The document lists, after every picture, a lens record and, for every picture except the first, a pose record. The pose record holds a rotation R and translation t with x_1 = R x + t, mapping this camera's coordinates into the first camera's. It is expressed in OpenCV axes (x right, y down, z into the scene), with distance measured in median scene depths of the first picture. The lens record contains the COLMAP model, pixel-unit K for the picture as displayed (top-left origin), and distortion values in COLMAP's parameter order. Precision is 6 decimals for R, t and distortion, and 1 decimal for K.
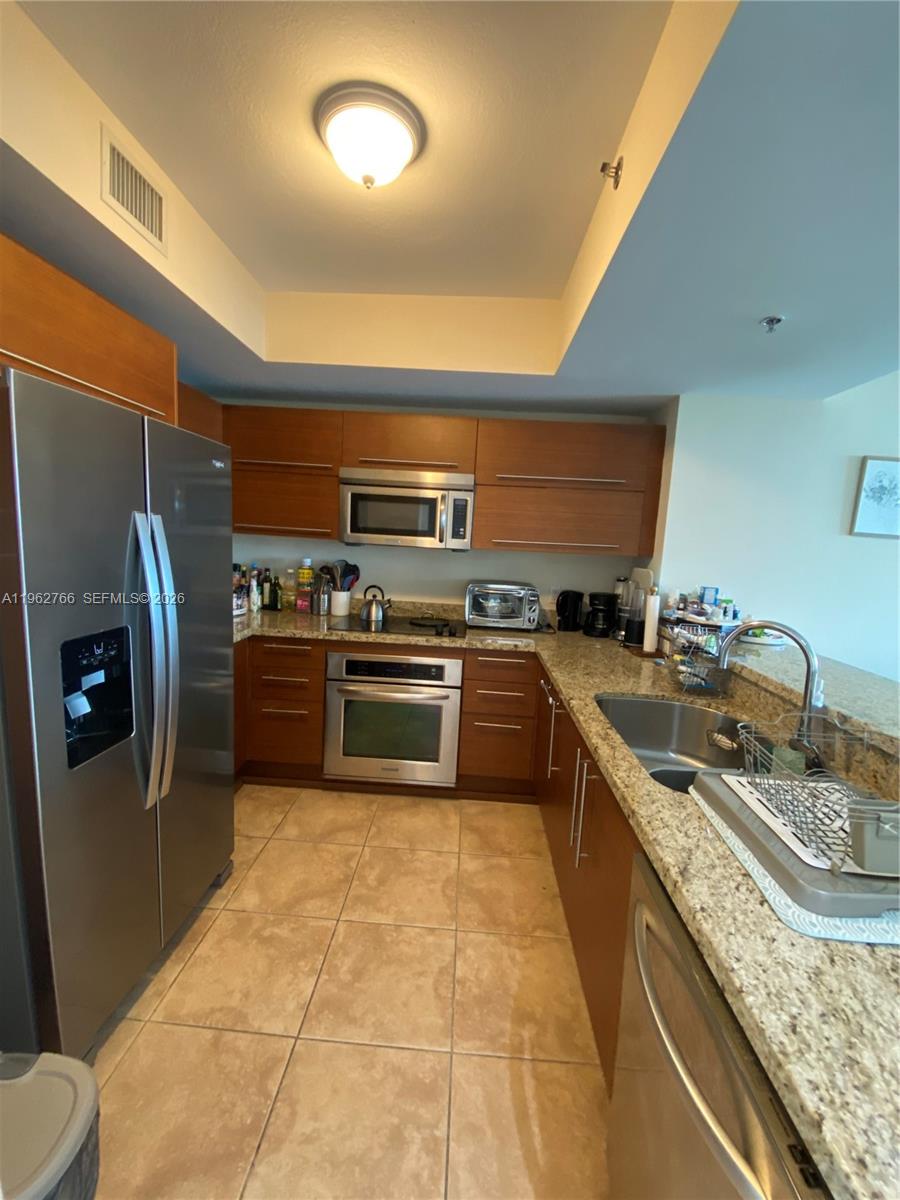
lens RADIAL K [[480.9, 0, 450.0], [0, 480.9, 600.0], [0, 0, 1]] dist [-0.000245, -0.000113]
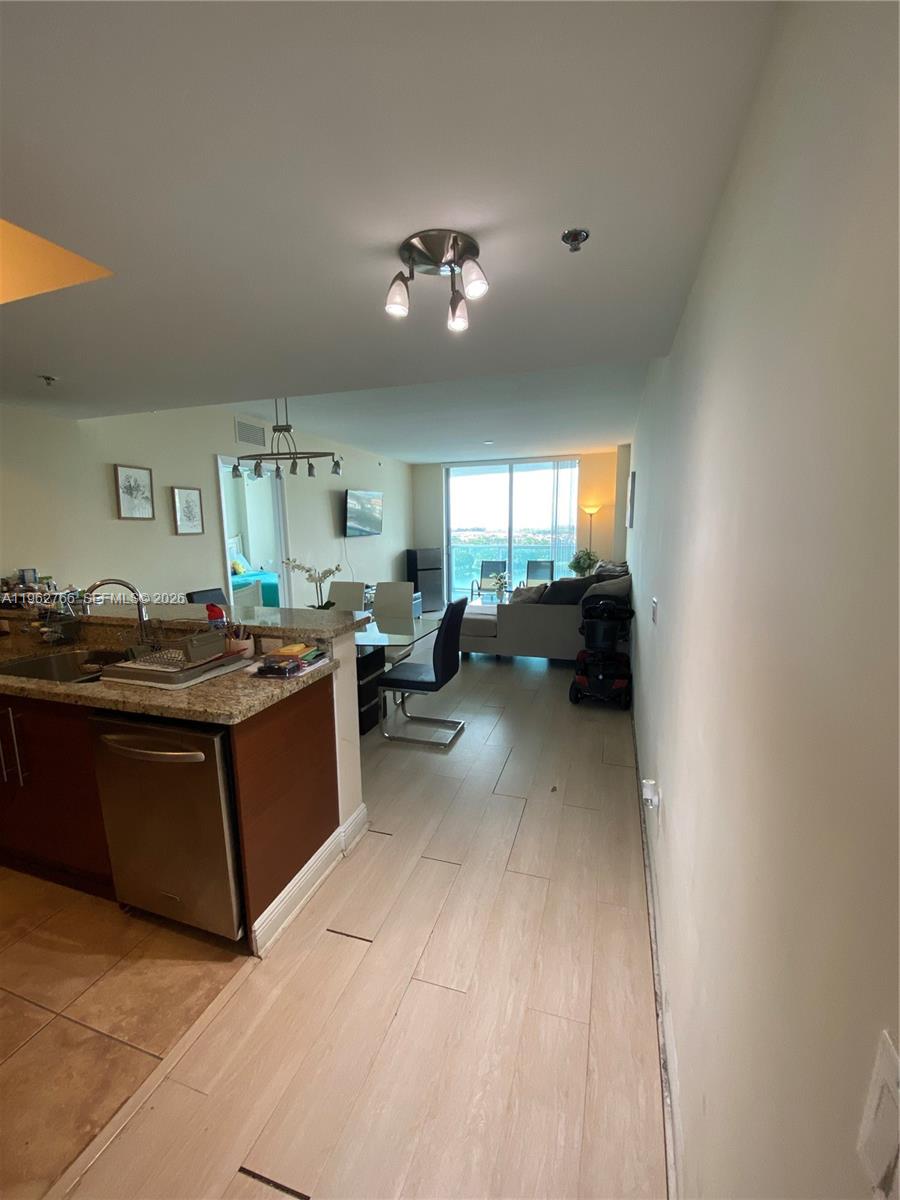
lens RADIAL K [[495.2, 0, 450.0], [0, 495.2, 600.0], [0, 0, 1]] dist [-0.000851, -0.000112]
pose [[0.252112, -0.200477, 0.946704, -0.491339], [0.160234, 0.973449, 0.163470, 0.020929], [-0.954340, 0.110482, 0.277541, -0.431325]]
